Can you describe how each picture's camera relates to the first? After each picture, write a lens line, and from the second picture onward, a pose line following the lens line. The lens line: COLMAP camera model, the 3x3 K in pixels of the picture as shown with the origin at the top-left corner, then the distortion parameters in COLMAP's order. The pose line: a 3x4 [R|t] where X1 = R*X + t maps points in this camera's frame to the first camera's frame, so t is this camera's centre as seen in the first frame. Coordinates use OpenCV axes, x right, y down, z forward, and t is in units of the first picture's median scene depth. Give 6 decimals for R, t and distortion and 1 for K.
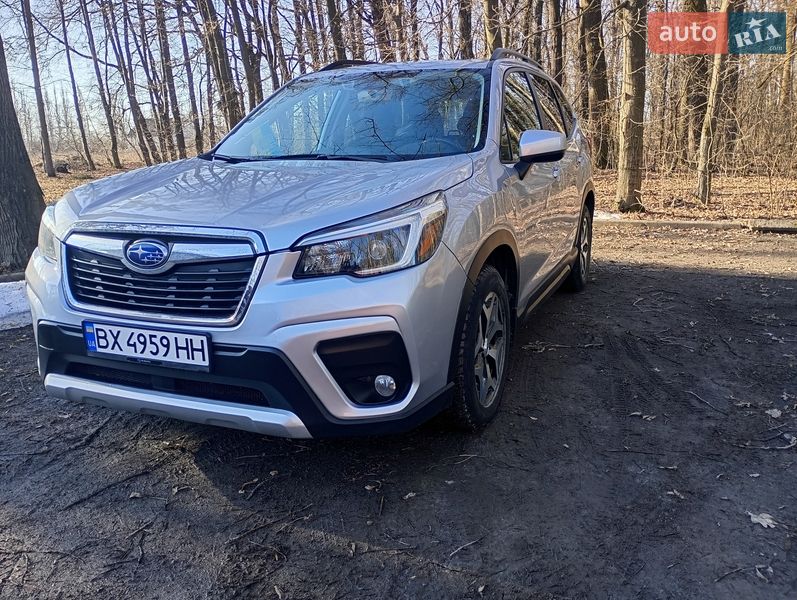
lens RADIAL K [[661.3, 0, 411.9], [0, 661.3, 302.7], [0, 0, 1]] dist [0.036717, -0.009245]
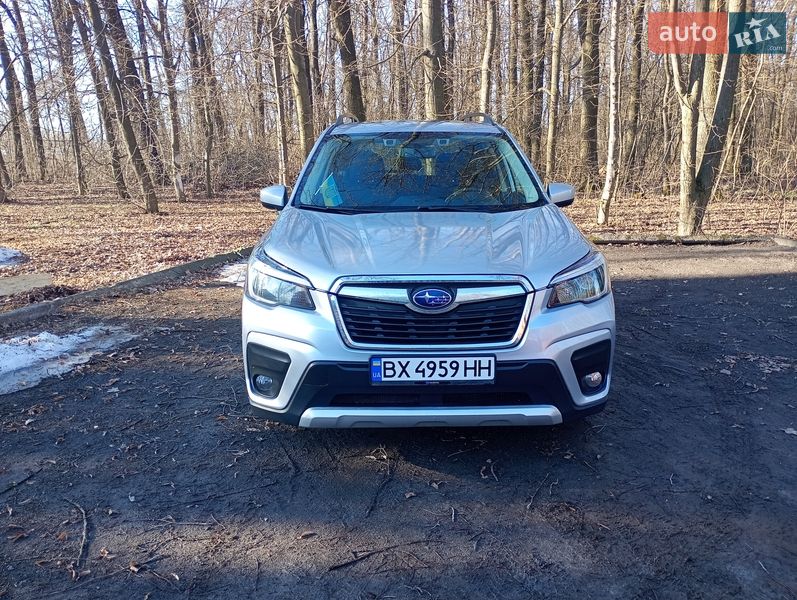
lens RADIAL K [[671.6, 0, 380.9], [0, 671.6, 299.5], [0, 0, 1]] dist [0.036283, -0.003011]
pose [[0.919561, -0.071180, 0.386446, -0.989179], [0.084327, 0.996291, -0.017150, -0.057362], [-0.383792, 0.048359, 0.922152, -0.152202]]
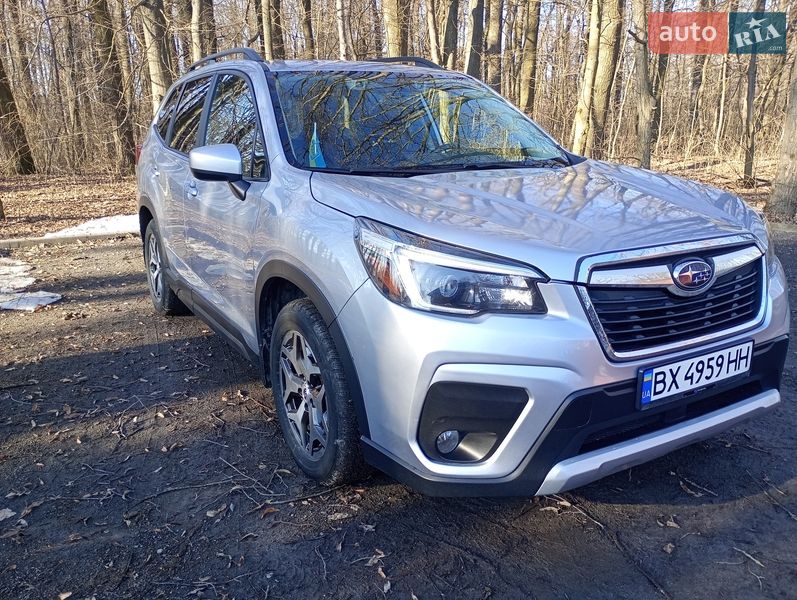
lens RADIAL K [[661.3, 0, 411.9], [0, 661.3, 302.7], [0, 0, 1]] dist [0.036717, -0.009245]
pose [[0.590549, -0.189607, 0.784411, -1.357903], [0.191399, 0.977181, 0.092107, -0.194402], [-0.783976, 0.095742, 0.613364, 0.745293]]
